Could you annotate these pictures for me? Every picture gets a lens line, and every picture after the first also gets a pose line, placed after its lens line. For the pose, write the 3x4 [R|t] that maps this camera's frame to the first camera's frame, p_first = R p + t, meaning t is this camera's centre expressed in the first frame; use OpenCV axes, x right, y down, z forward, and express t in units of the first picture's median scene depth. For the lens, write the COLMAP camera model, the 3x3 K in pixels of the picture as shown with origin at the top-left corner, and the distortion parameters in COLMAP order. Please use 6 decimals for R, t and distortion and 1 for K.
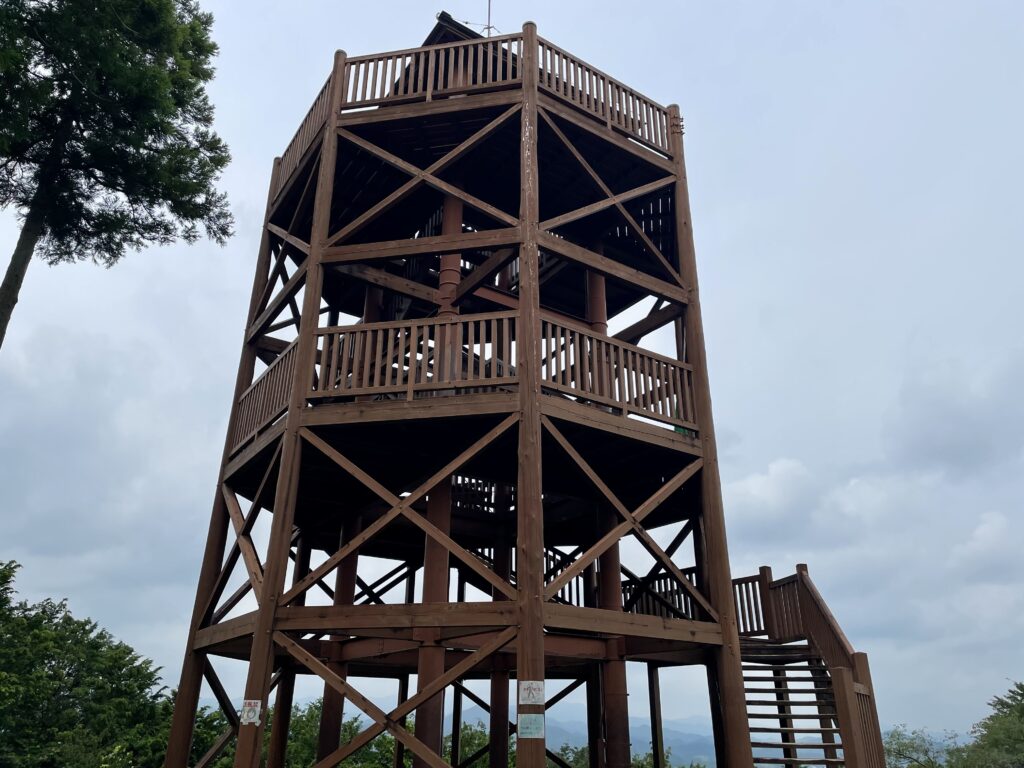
lens RADIAL K [[781.9, 0, 503.6], [0, 781.9, 380.3], [0, 0, 1]] dist [0.097349, -0.114752]
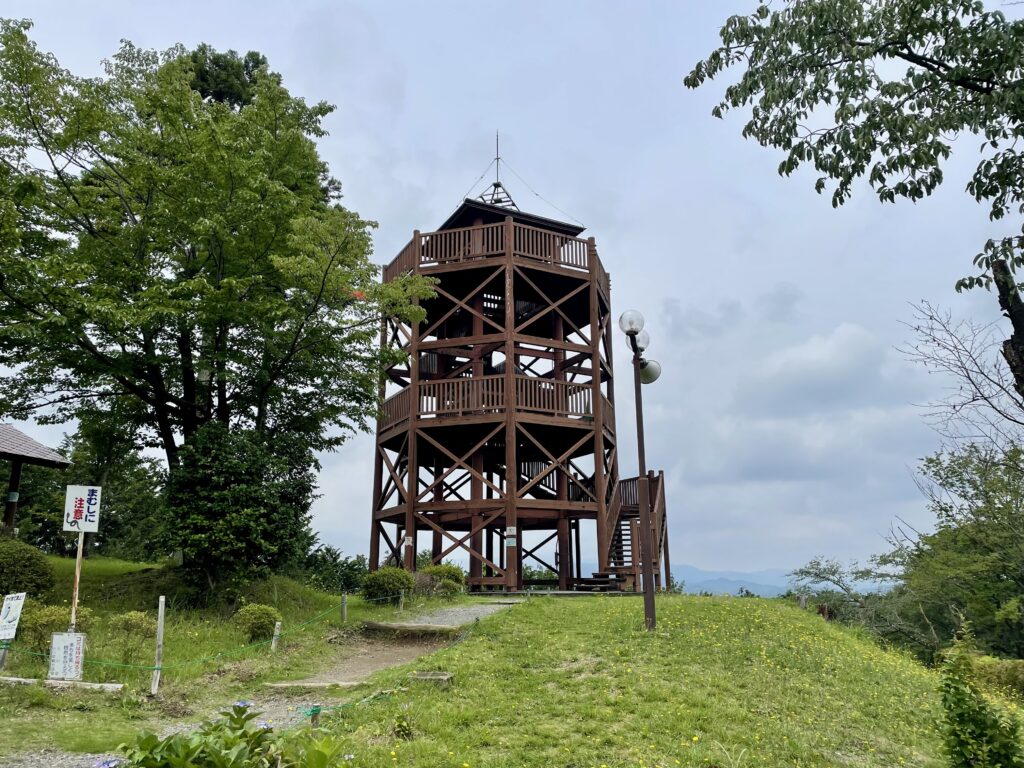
lens RADIAL K [[781.9, 0, 519.4], [0, 781.9, 383.9], [0, 0, 1]] dist [0.097349, -0.114752]
pose [[0.996246, -0.044665, -0.074150, 0.195010], [0.056188, 0.985283, 0.161434, -0.365074], [0.065849, -0.164995, 0.984094, -1.065358]]
